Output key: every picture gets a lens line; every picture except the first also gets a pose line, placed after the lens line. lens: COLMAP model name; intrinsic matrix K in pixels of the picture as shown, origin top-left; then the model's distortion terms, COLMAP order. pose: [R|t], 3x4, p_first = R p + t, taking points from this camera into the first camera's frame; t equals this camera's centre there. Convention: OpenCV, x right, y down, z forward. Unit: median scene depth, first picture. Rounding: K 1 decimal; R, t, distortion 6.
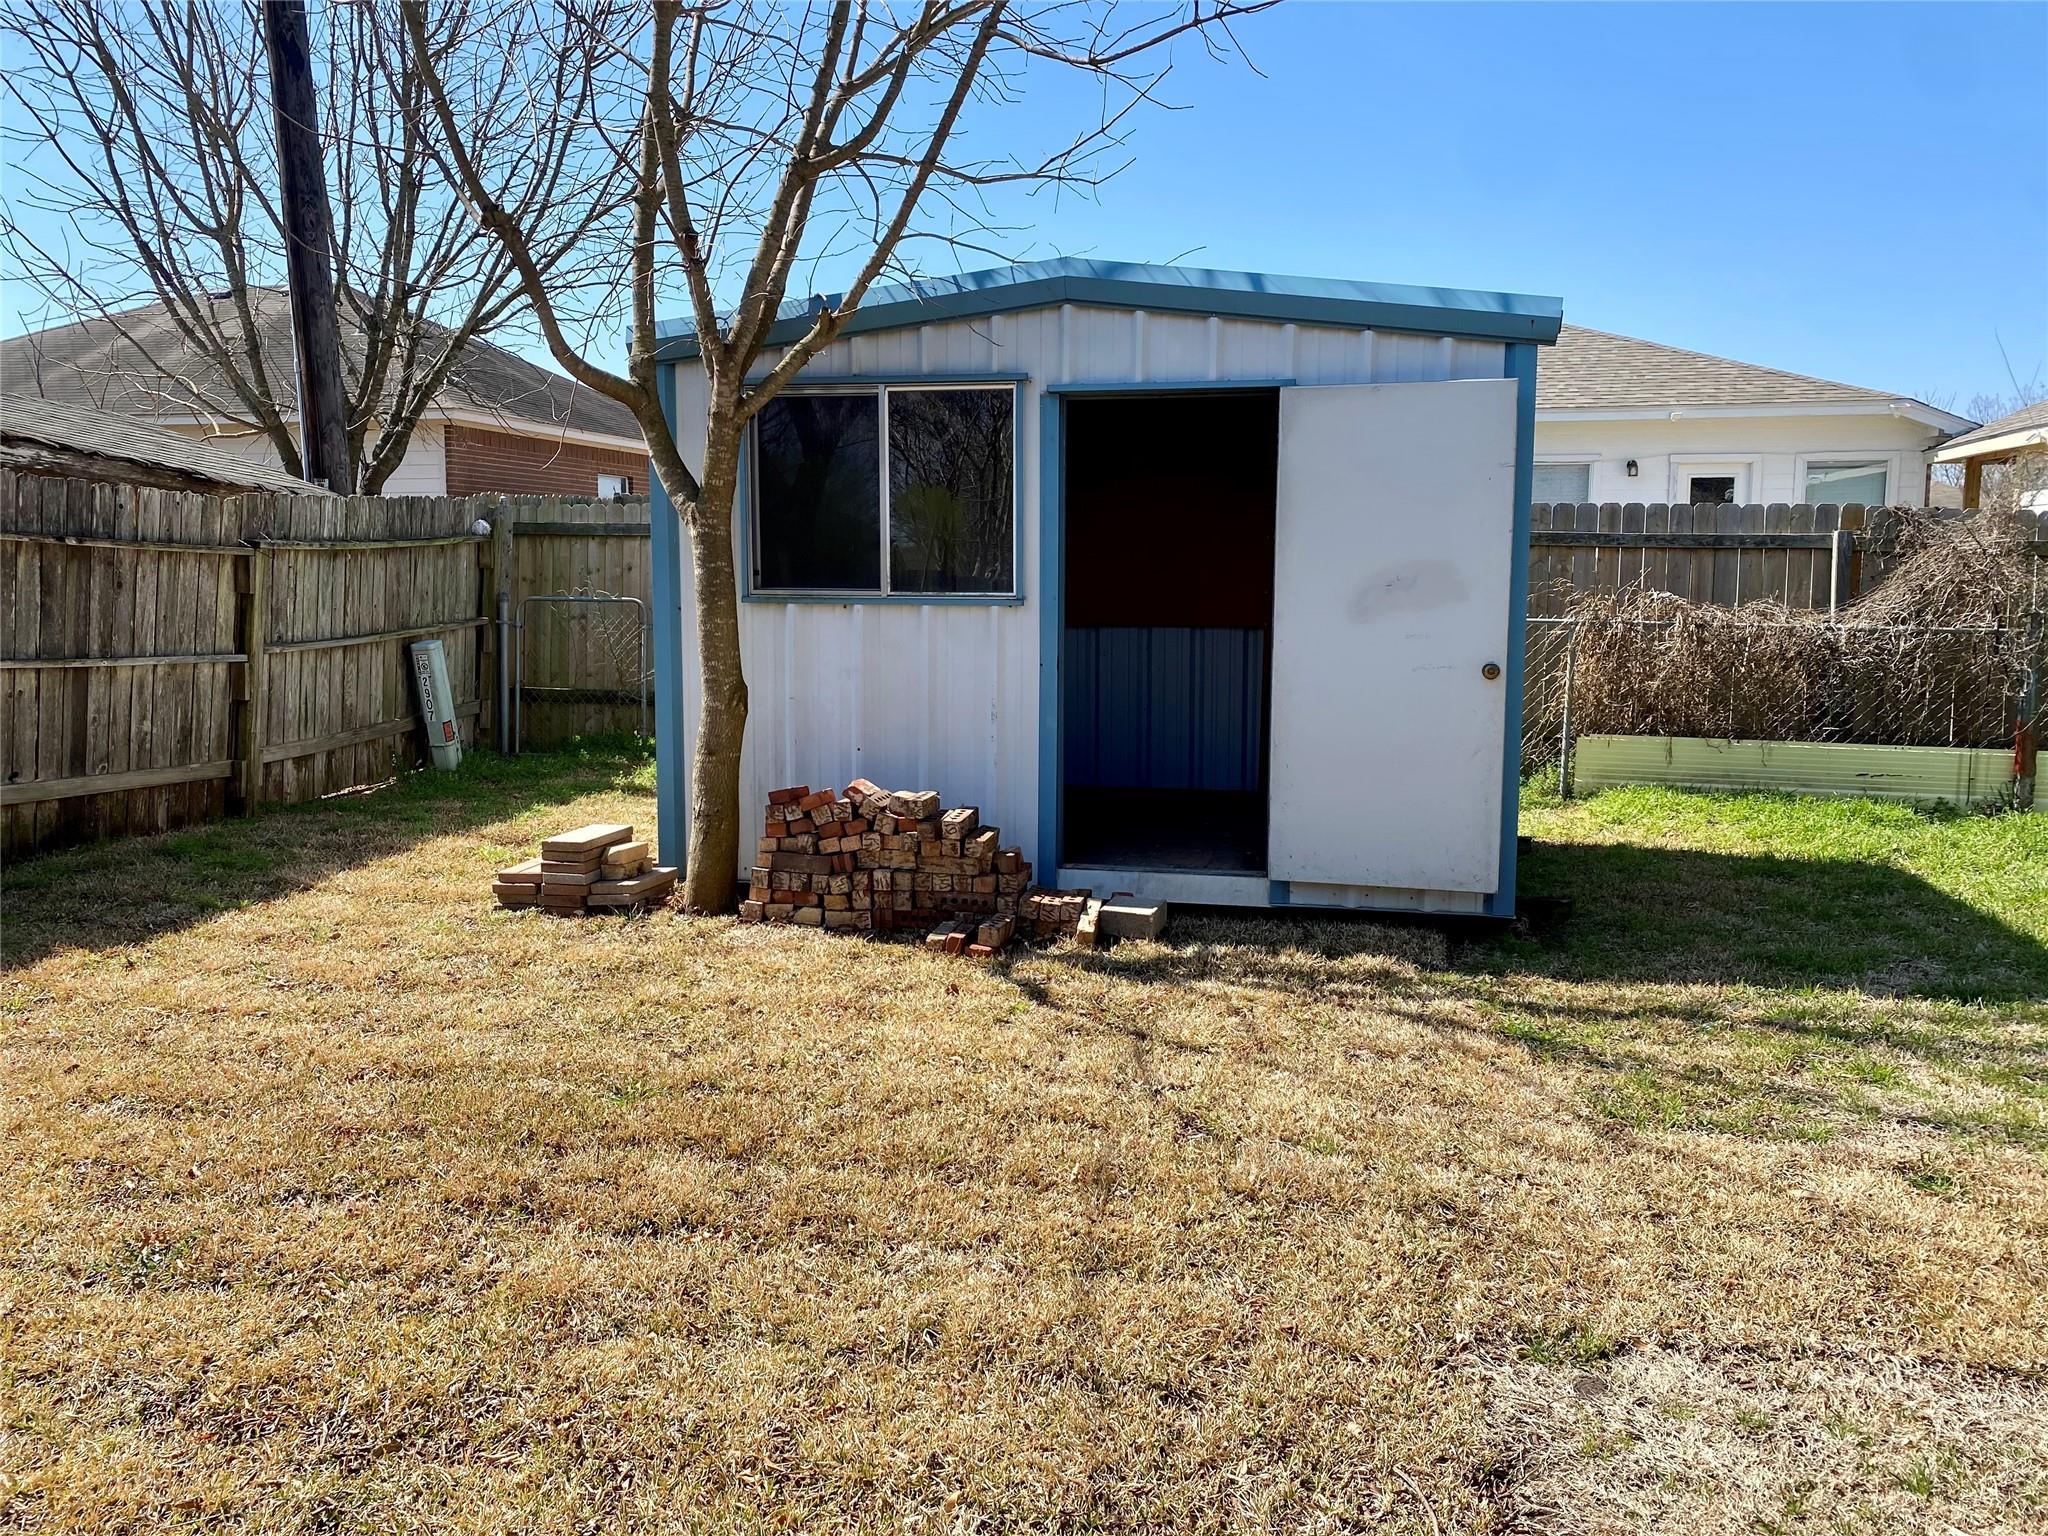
lens RADIAL K [[1560.6, 0, 1022.7], [0, 1560.6, 750.8], [0, 0, 1]] dist [0.014433, -0.019588]
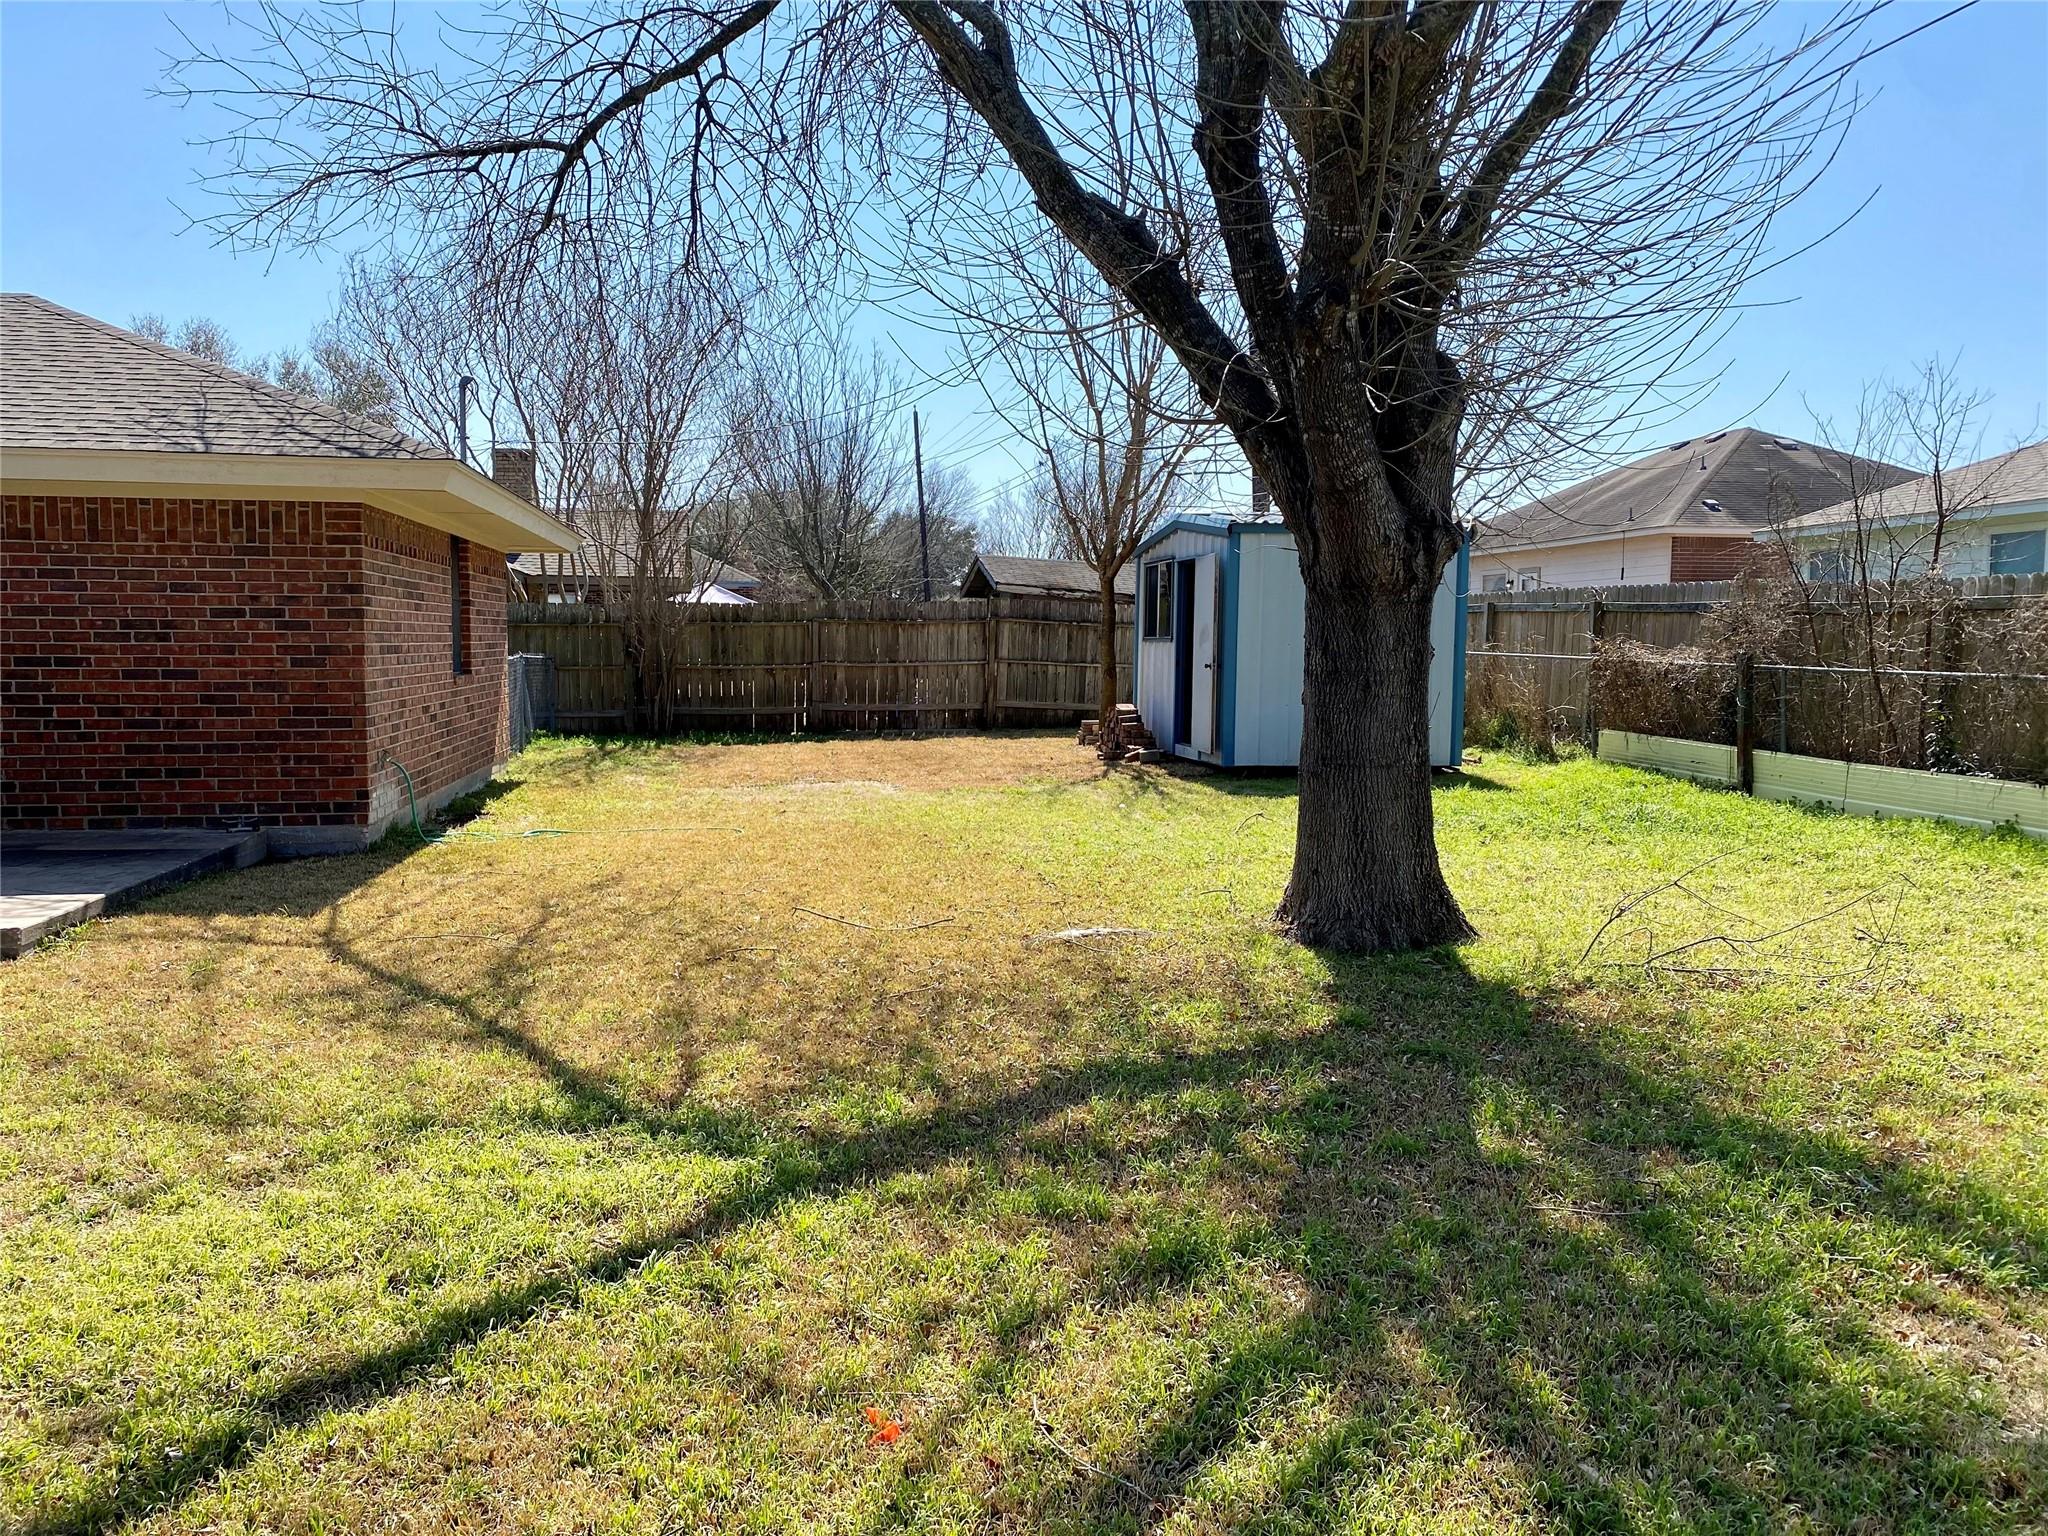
lens RADIAL K [[1570.9, 0, 1017.9], [0, 1570.9, 744.6], [0, 0, 1]] dist [-0.005774, -0.006155]
pose [[0.366442, 0.057129, -0.928686, 2.354628], [-0.108865, 0.993890, 0.018184, 0.059345], [0.924050, 0.094438, 0.370422, -0.218527]]
